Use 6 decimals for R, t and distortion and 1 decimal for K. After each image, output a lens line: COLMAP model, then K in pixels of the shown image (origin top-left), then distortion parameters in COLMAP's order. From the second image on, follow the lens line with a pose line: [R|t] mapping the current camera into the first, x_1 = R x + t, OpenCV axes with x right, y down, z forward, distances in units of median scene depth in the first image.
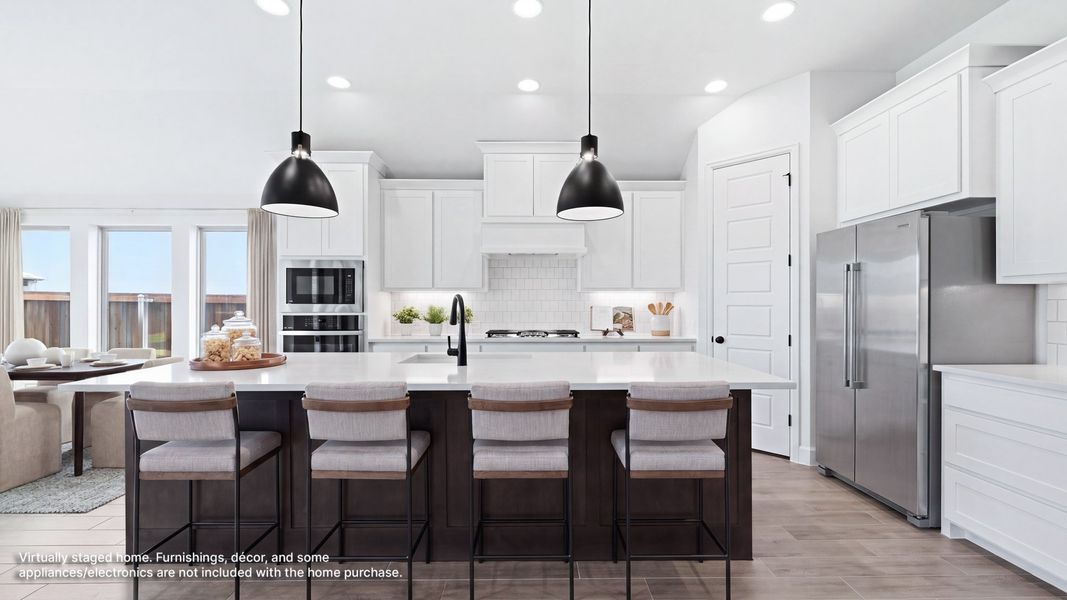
lens RADIAL K [[424.8, 0, 525.6], [0, 424.8, 302.7], [0, 0, 1]] dist [-0.006225, 0.000141]
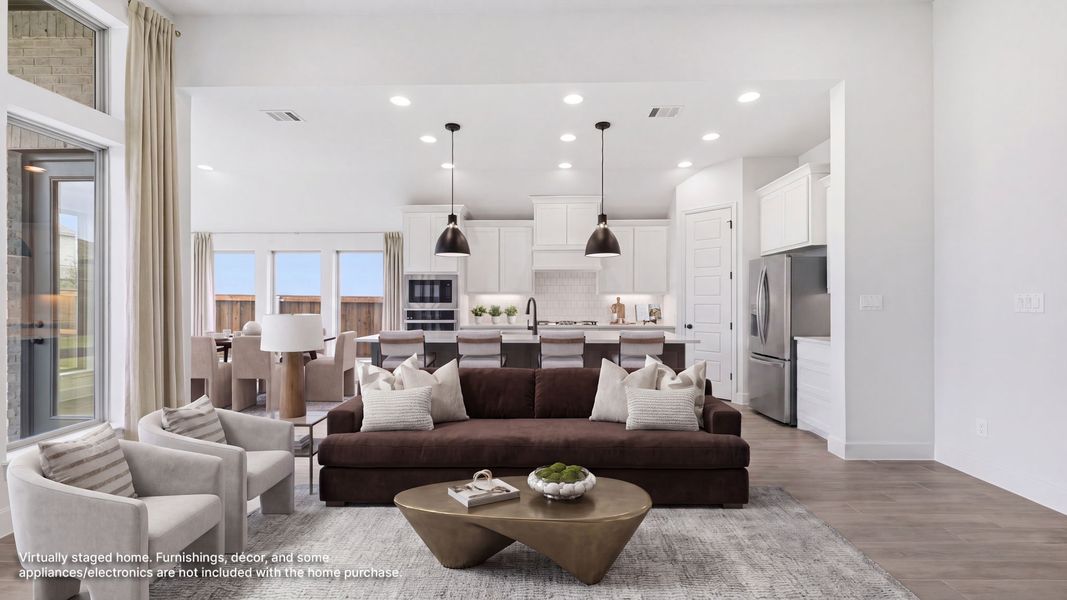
lens RADIAL K [[413.8, 0, 526.6], [0, 413.8, 299.2], [0, 0, 1]] dist [0.019235, 0.000037]
pose [[0.999006, 0.000128, -0.044569, -0.063160], [-0.000387, 0.999983, -0.005800, -0.001794], [0.044567, 0.005811, 0.998989, -0.515672]]
